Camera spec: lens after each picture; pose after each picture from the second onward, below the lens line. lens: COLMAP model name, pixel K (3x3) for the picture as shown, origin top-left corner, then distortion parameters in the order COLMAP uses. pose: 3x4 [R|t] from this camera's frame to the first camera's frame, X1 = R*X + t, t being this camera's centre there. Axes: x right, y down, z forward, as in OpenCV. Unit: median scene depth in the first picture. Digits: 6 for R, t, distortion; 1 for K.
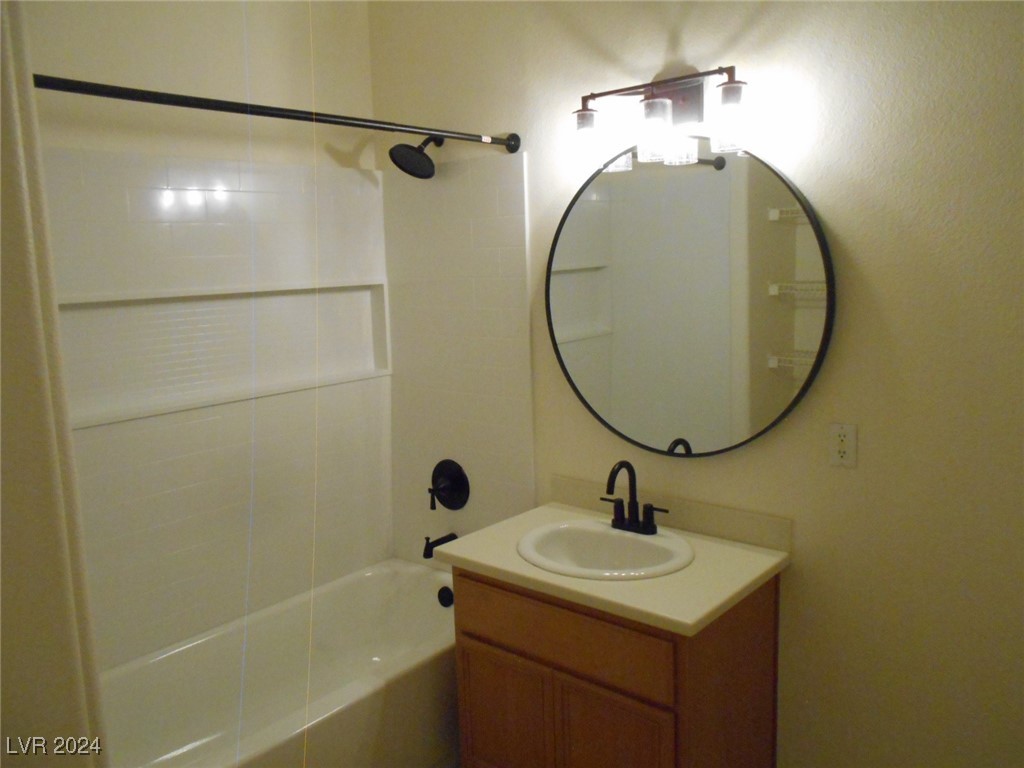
lens RADIAL K [[818.7, 0, 508.4], [0, 818.7, 382.7], [0, 0, 1]] dist [-0.029793, 0.032701]
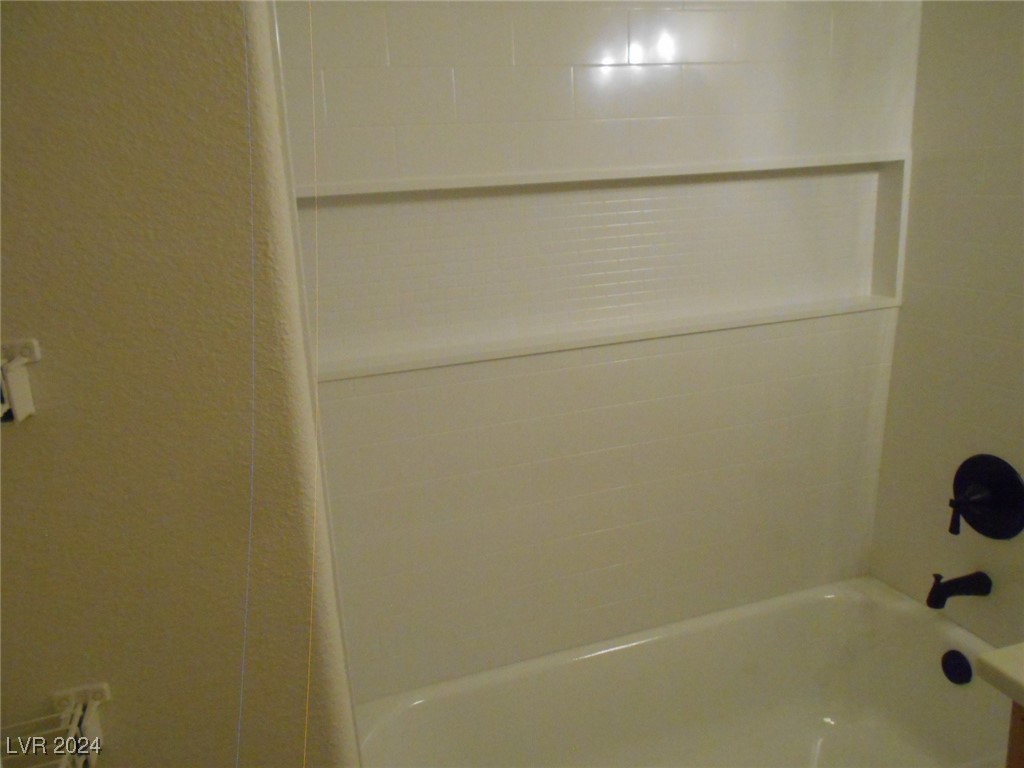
lens RADIAL K [[818.7, 0, 511.4], [0, 818.7, 380.3], [0, 0, 1]] dist [-0.029793, 0.032701]
pose [[0.866884, 0.112315, -0.485692, -0.092553], [-0.047491, 0.988464, 0.143816, -0.030617], [0.496242, -0.101606, 0.862218, 0.303877]]
